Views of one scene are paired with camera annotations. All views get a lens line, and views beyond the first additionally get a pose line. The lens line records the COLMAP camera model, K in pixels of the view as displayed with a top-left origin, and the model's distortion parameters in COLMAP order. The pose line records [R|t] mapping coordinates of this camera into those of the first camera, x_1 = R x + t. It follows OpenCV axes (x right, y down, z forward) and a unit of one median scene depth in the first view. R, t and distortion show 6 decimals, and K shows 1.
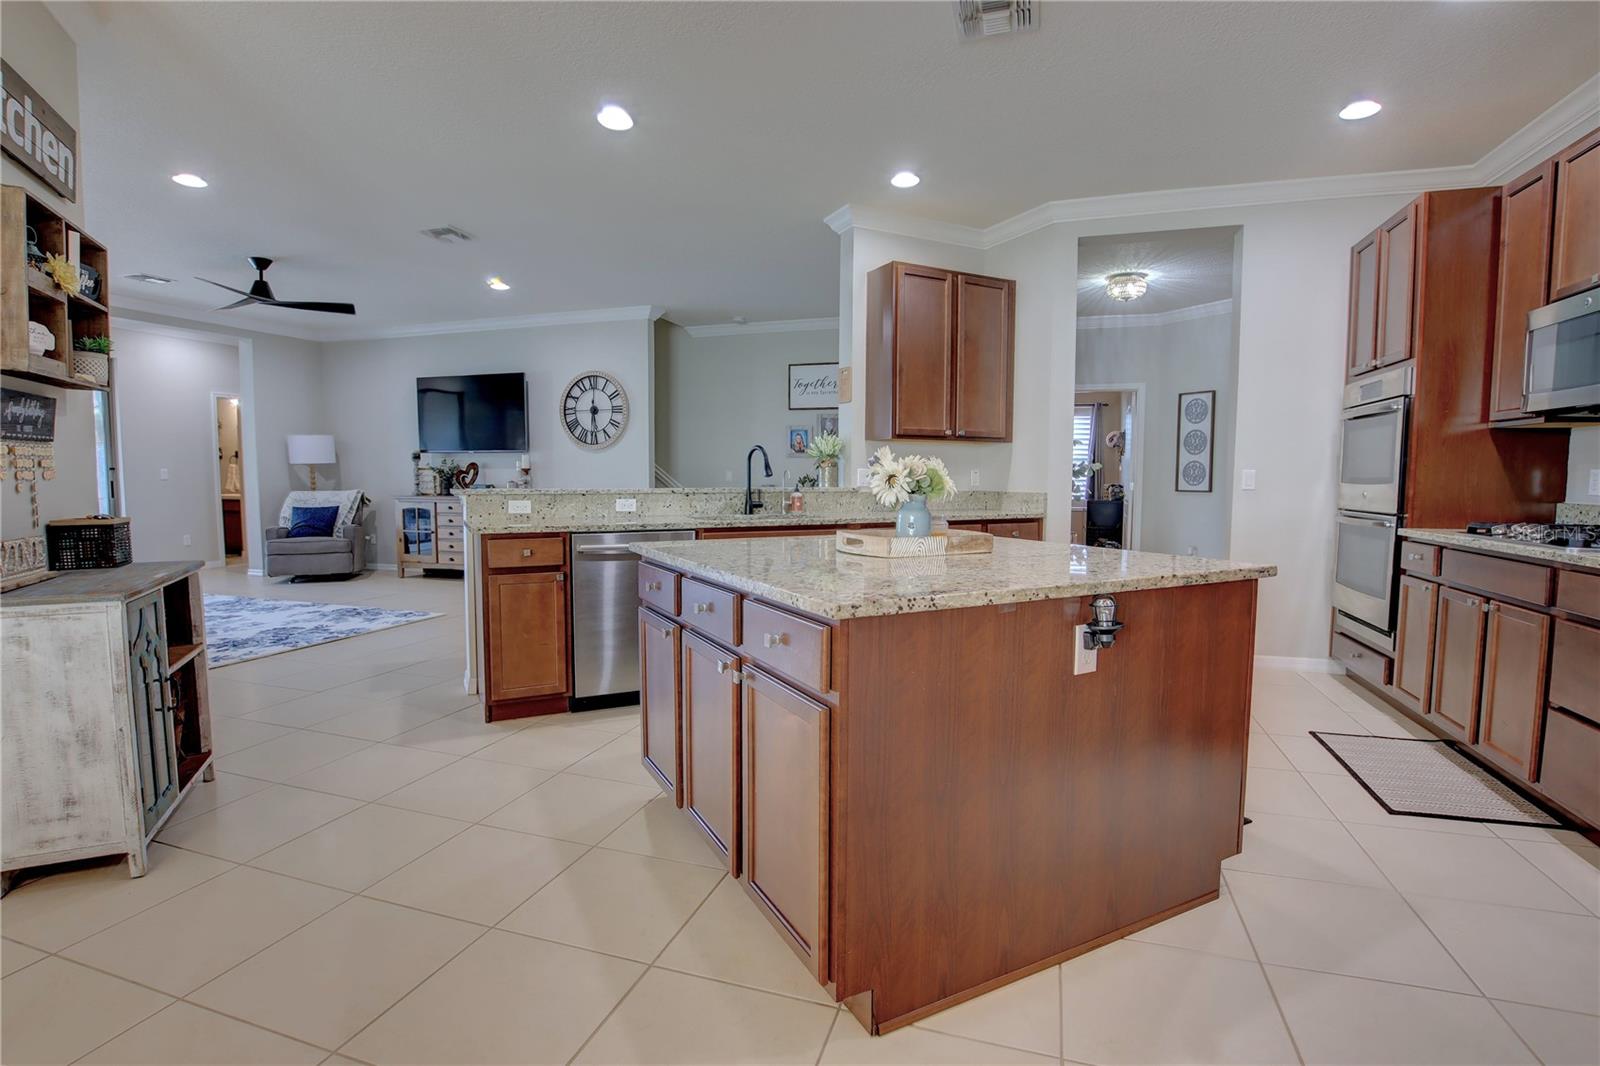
lens RADIAL K [[750.6, 0, 805.7], [0, 750.6, 531.0], [0, 0, 1]] dist [-0.031686, 0.000971]
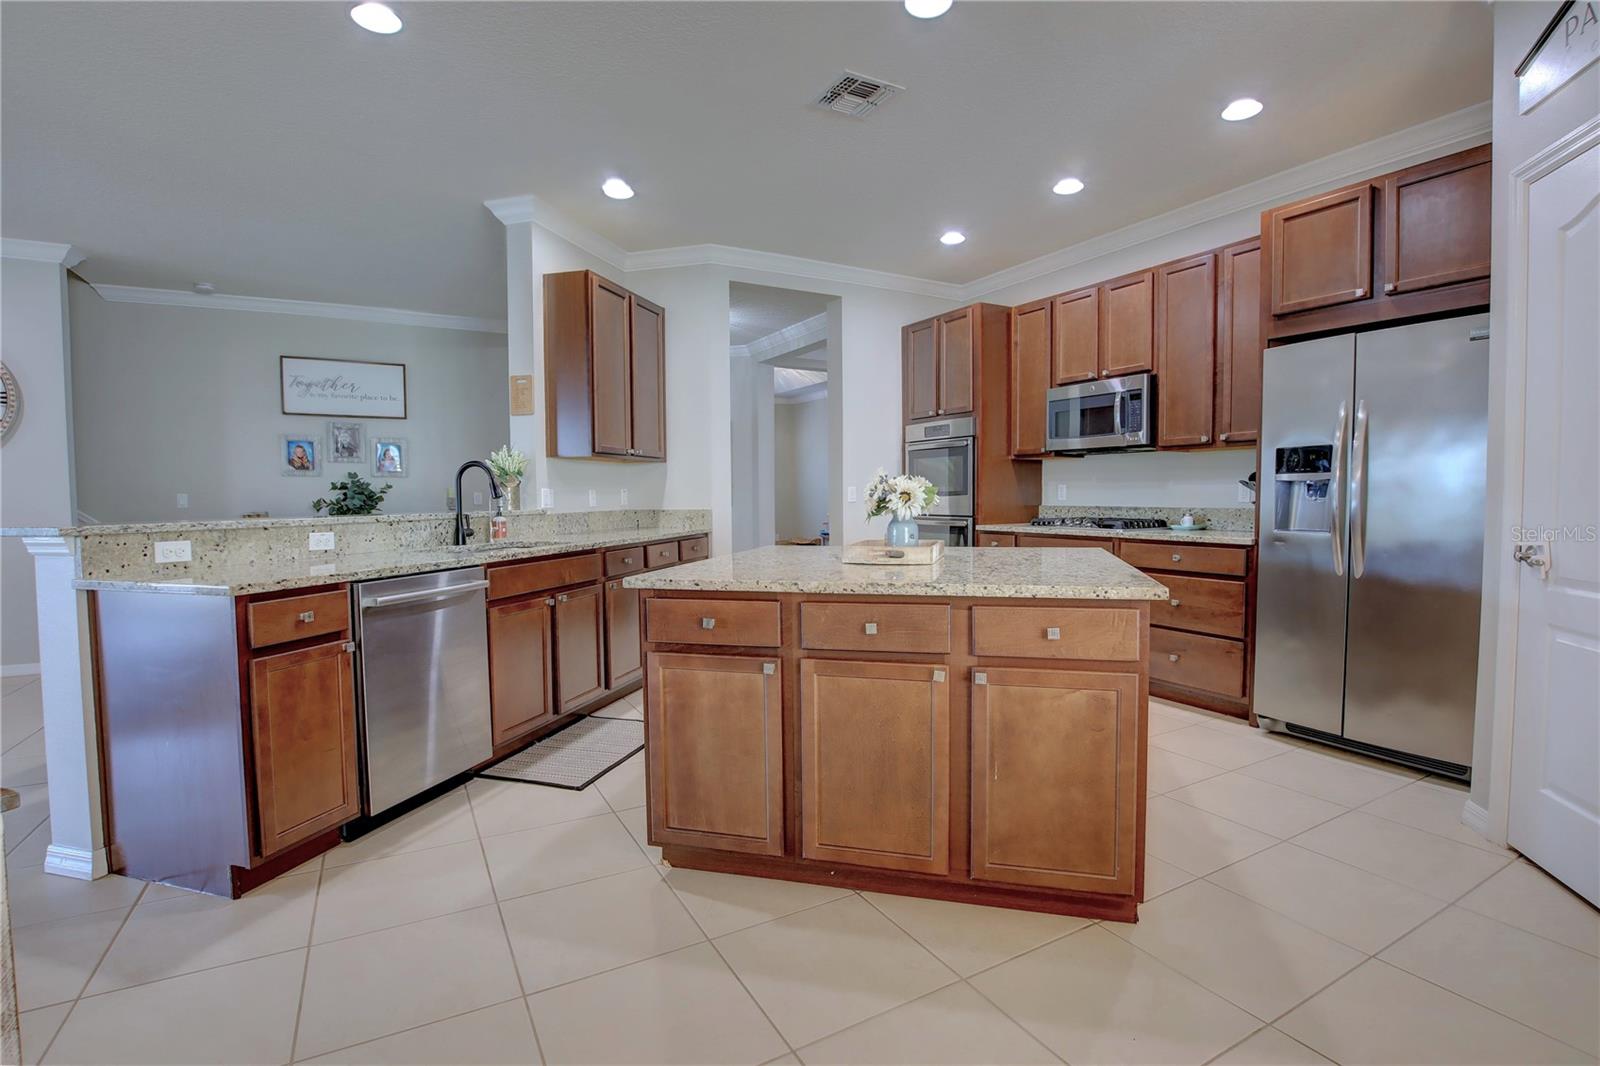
lens RADIAL K [[750.6, 0, 805.7], [0, 750.6, 531.0], [0, 0, 1]] dist [-0.031686, 0.000971]
pose [[0.681329, -0.045916, 0.730536, -0.401173], [0.065177, 0.997872, 0.001931, -0.013965], [-0.729070, 0.046298, 0.682871, 0.168081]]
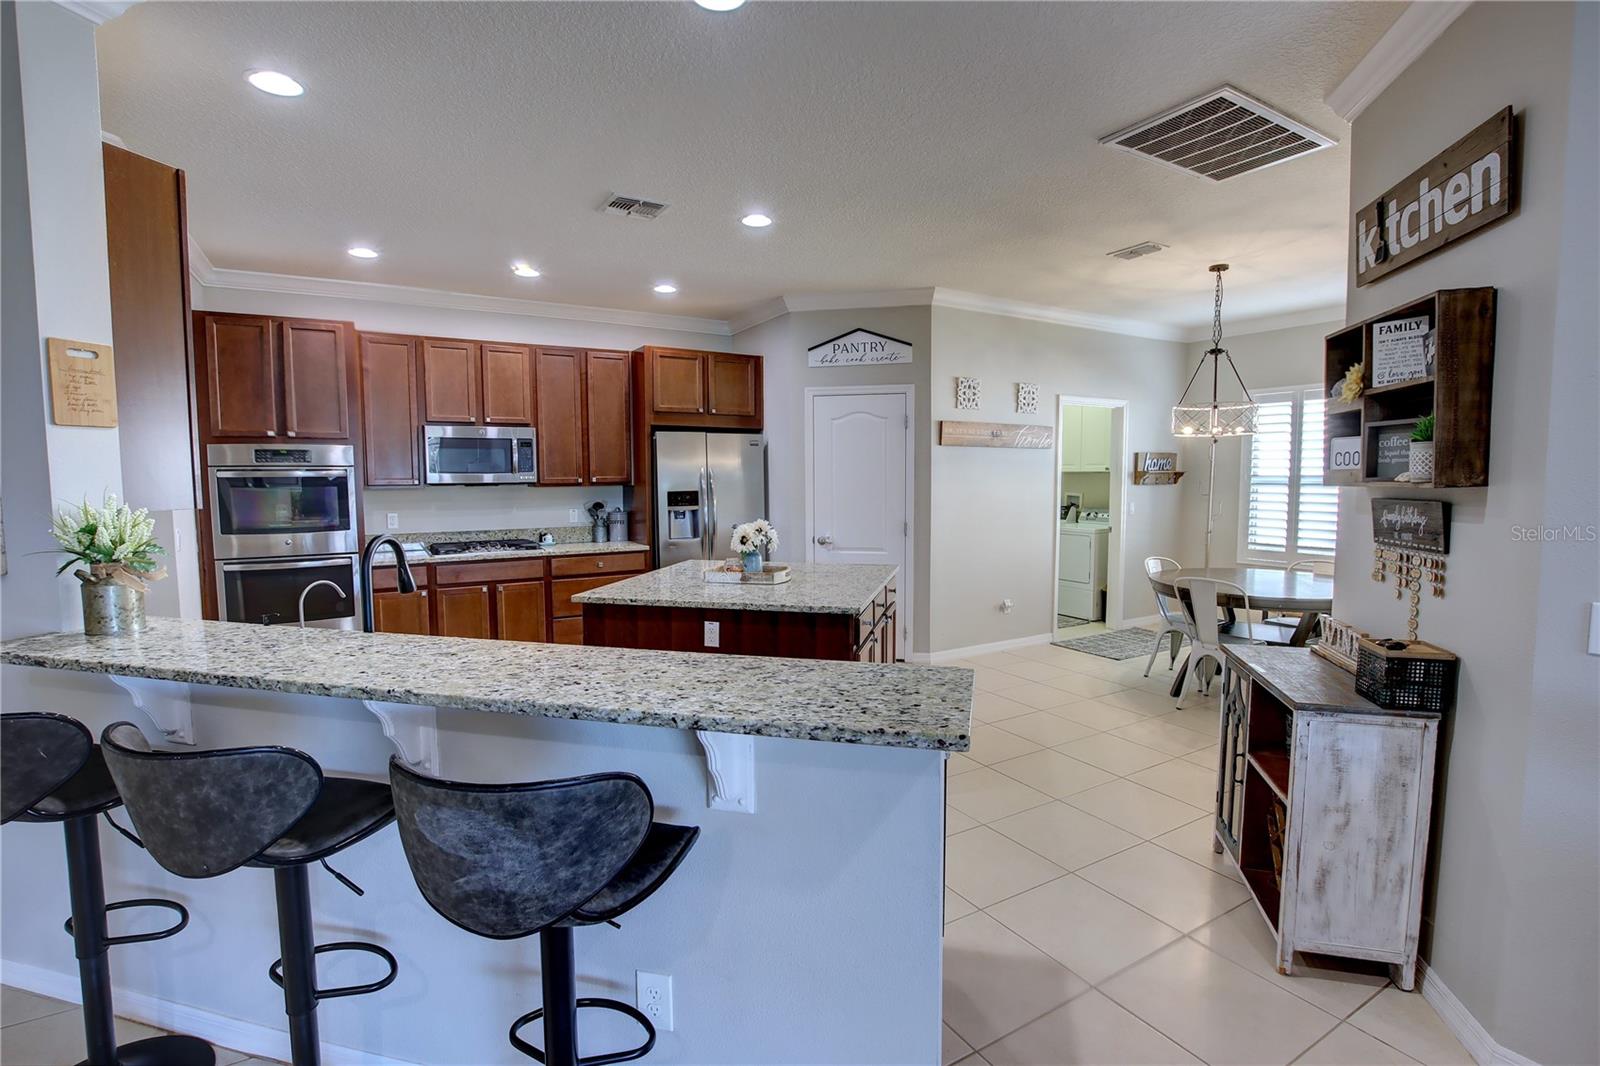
lens RADIAL K [[750.6, 0, 805.7], [0, 750.6, 531.0], [0, 0, 1]] dist [-0.031686, 0.000971]
pose [[-0.745466, -0.053190, 0.664418, -0.564492], [0.050109, 0.989518, 0.135437, -0.161295], [-0.664657, 0.134257, -0.734987, 1.130244]]
